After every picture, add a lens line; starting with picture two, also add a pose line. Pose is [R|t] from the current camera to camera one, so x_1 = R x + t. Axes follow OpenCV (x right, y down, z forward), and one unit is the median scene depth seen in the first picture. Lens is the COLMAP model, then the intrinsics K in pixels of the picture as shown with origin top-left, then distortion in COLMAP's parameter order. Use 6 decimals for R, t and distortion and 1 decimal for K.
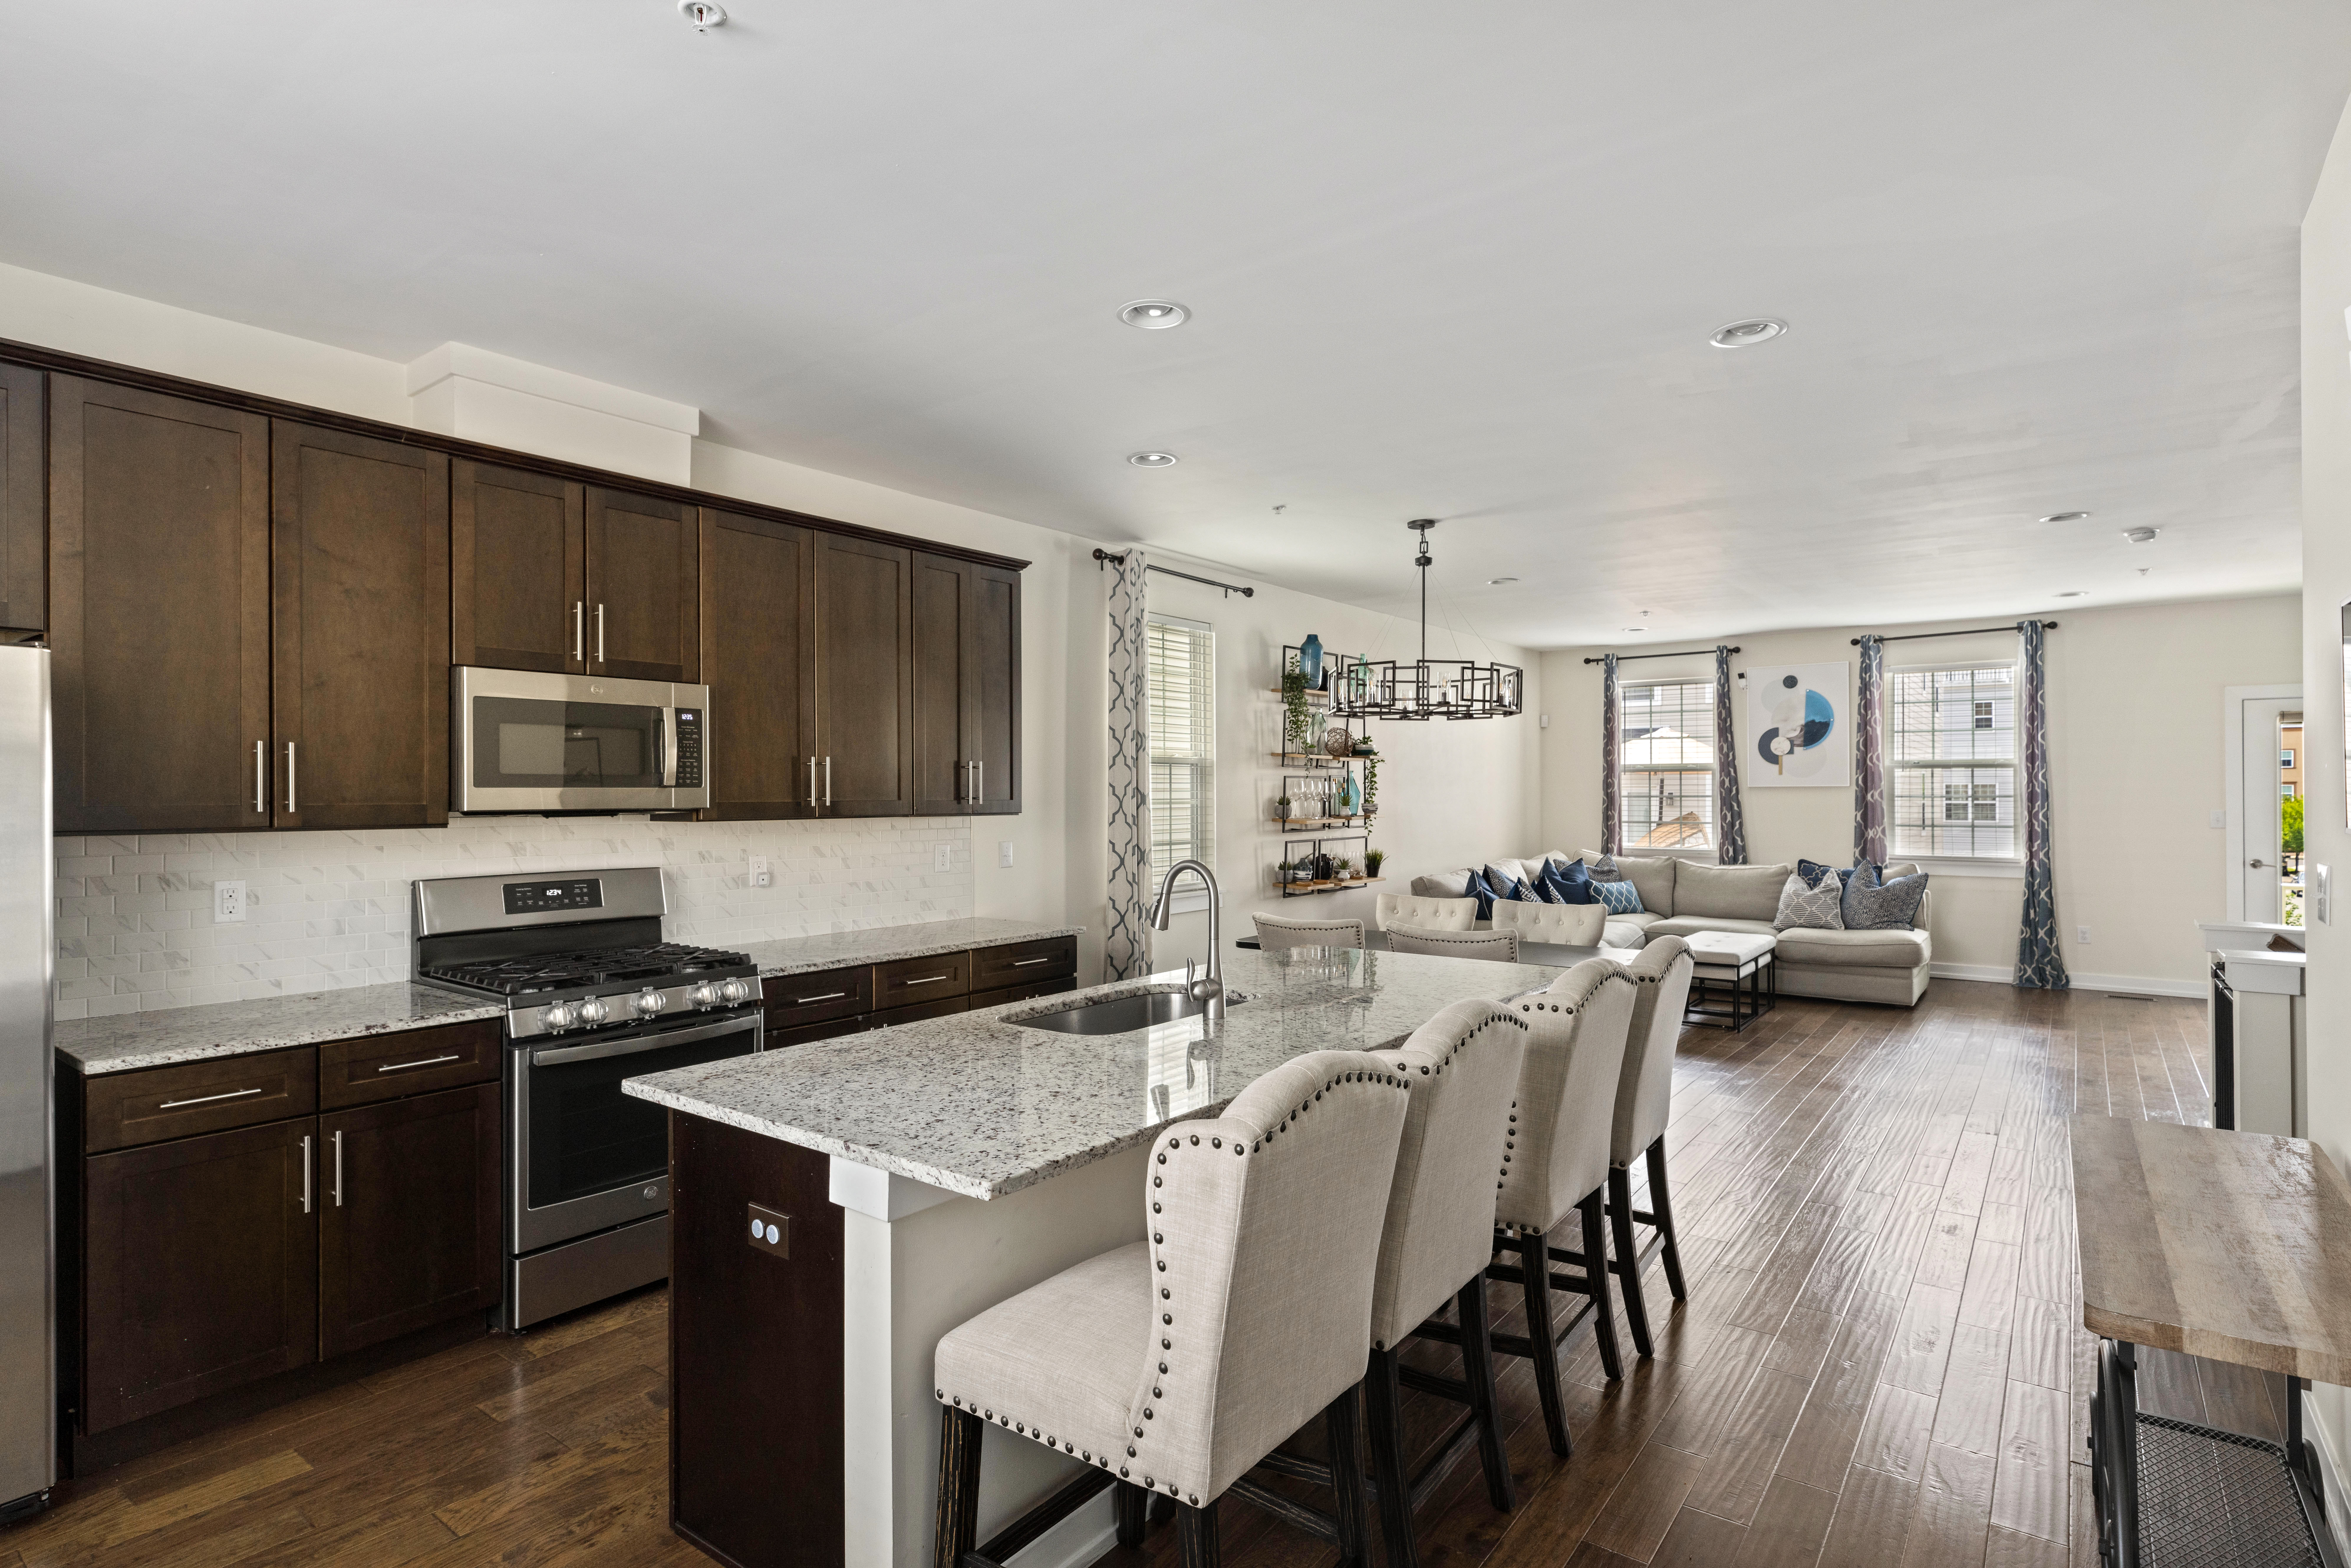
lens RADIAL K [[1209.8, 0, 1174.4], [0, 1209.8, 785.8], [0, 0, 1]] dist [0.000099, -0.000011]
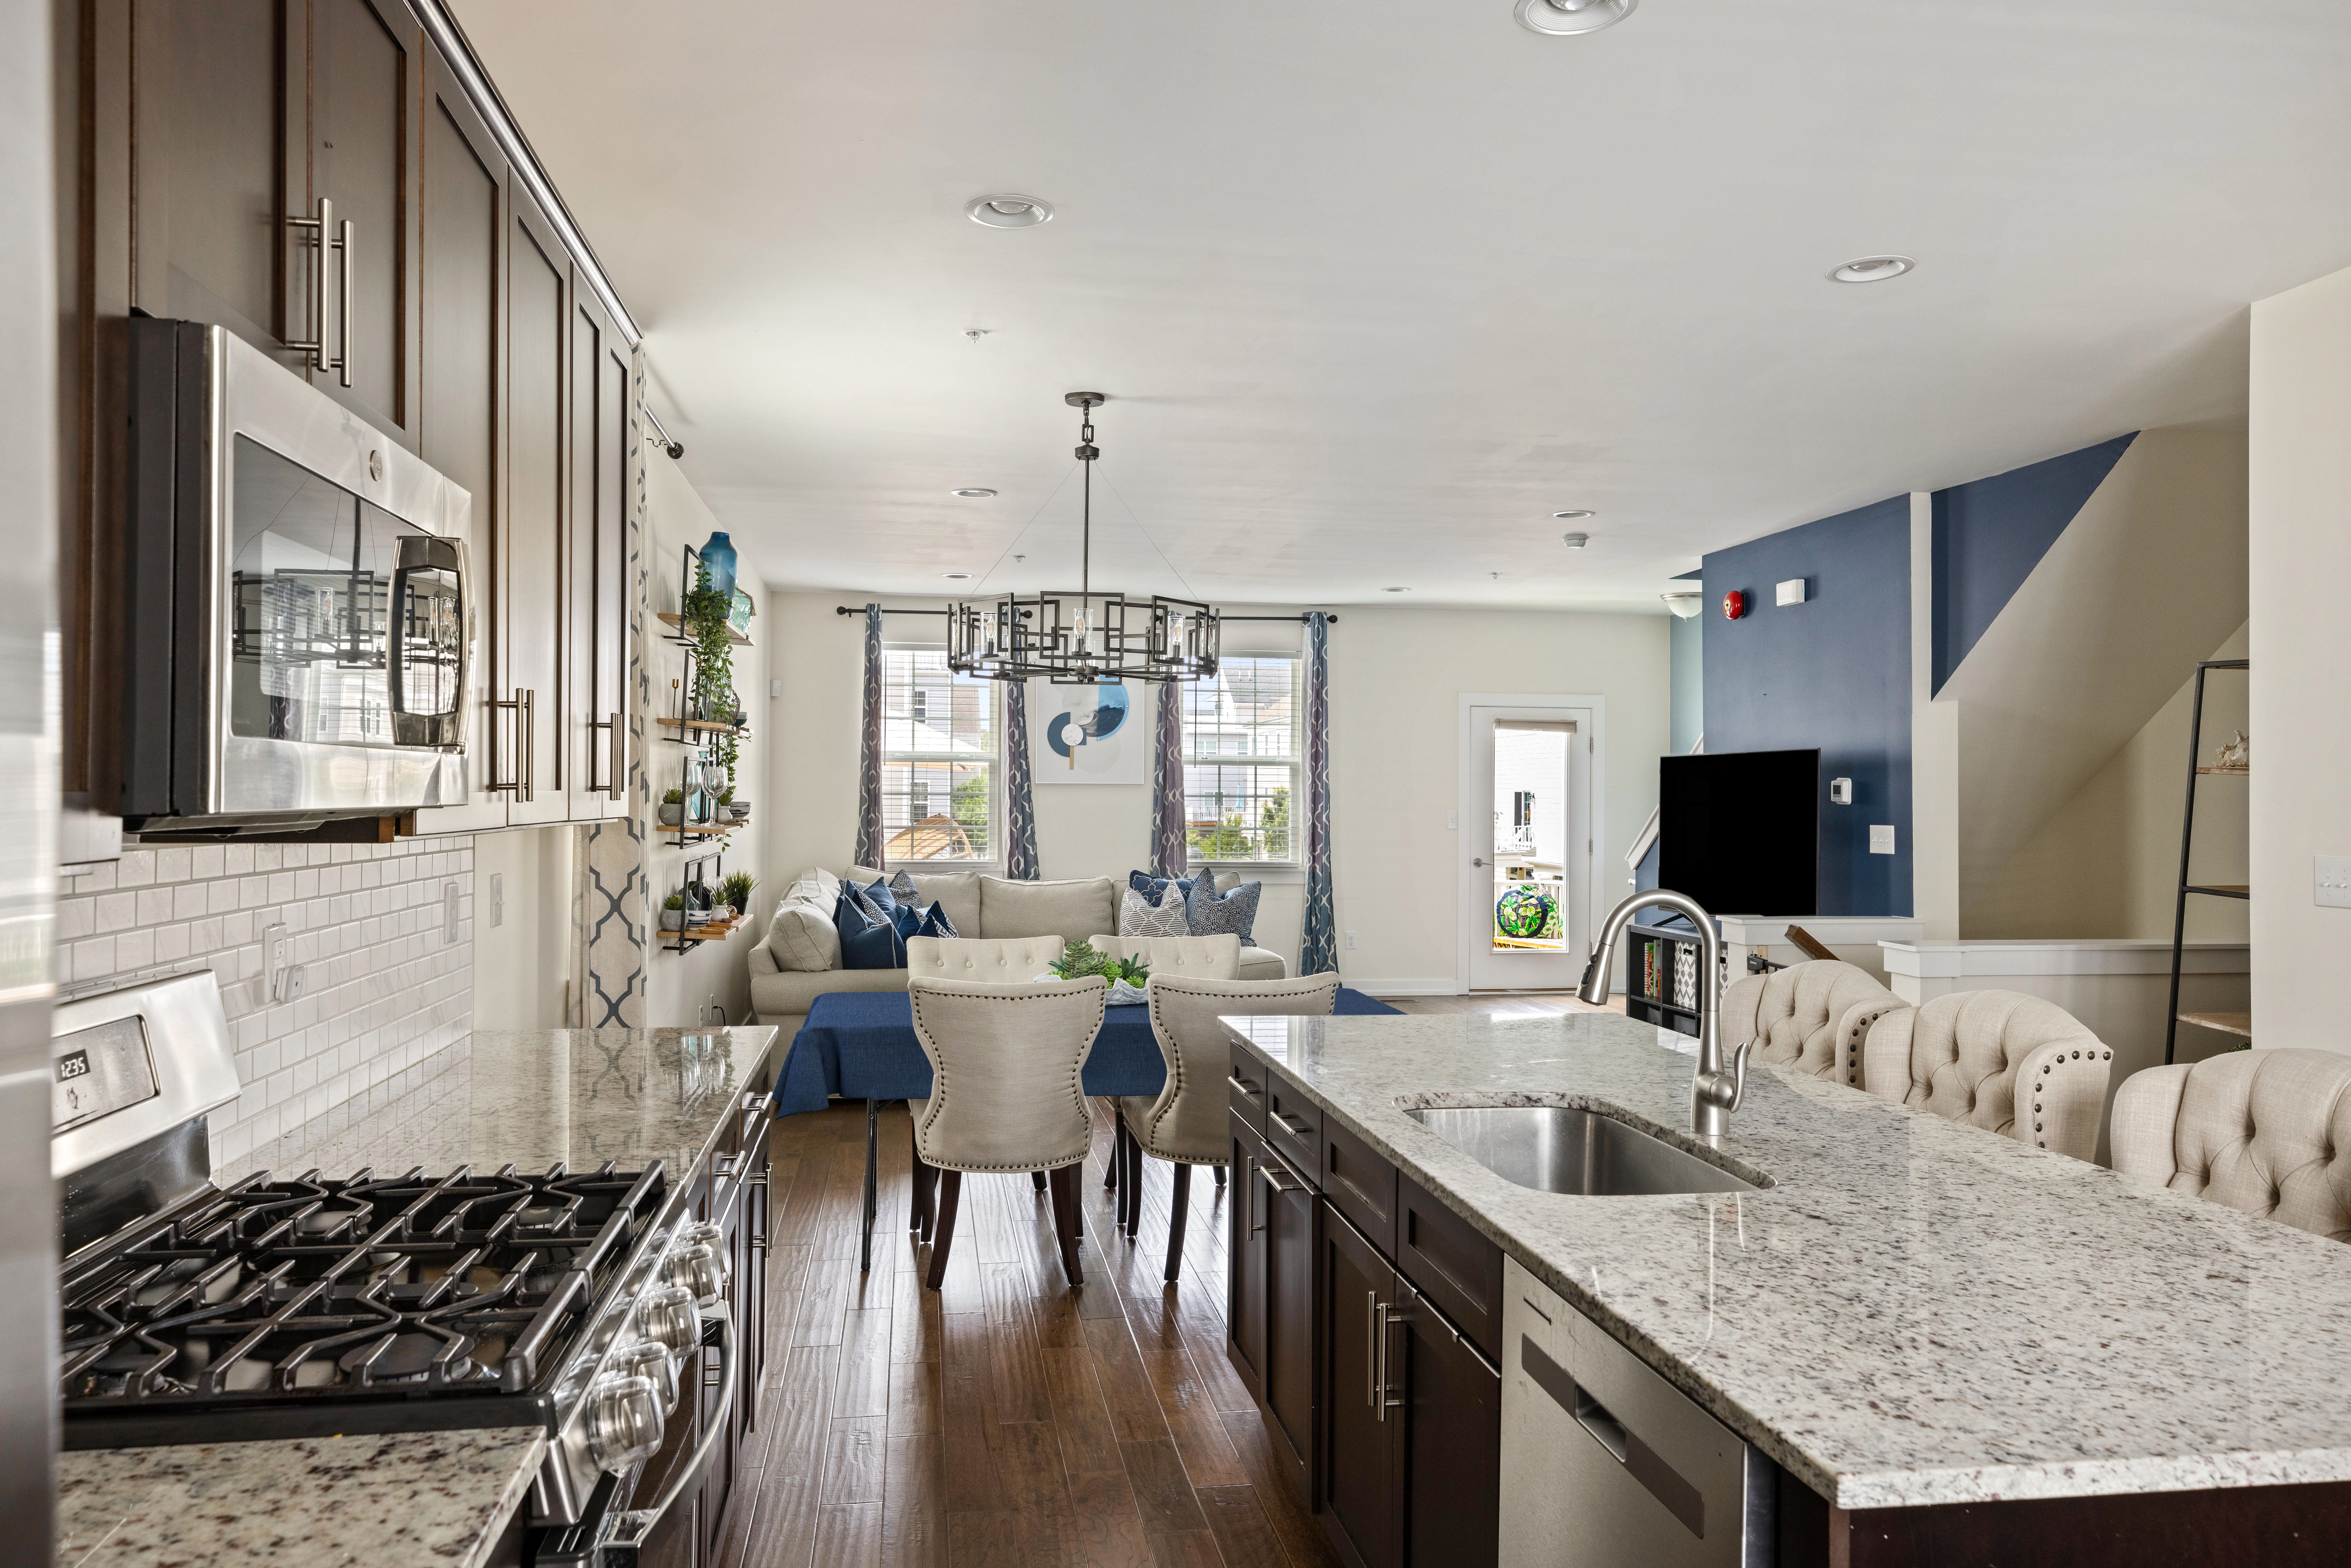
lens RADIAL K [[1596.1, 0, 1174.8], [0, 1596.1, 788.1], [0, 0, 1]] dist [0.000348, 0.002950]
pose [[0.694334, 0.010078, 0.719582, -0.266246], [-0.013598, 0.999907, -0.000882, 0.004262], [-0.719524, -0.009172, 0.694407, 0.210875]]
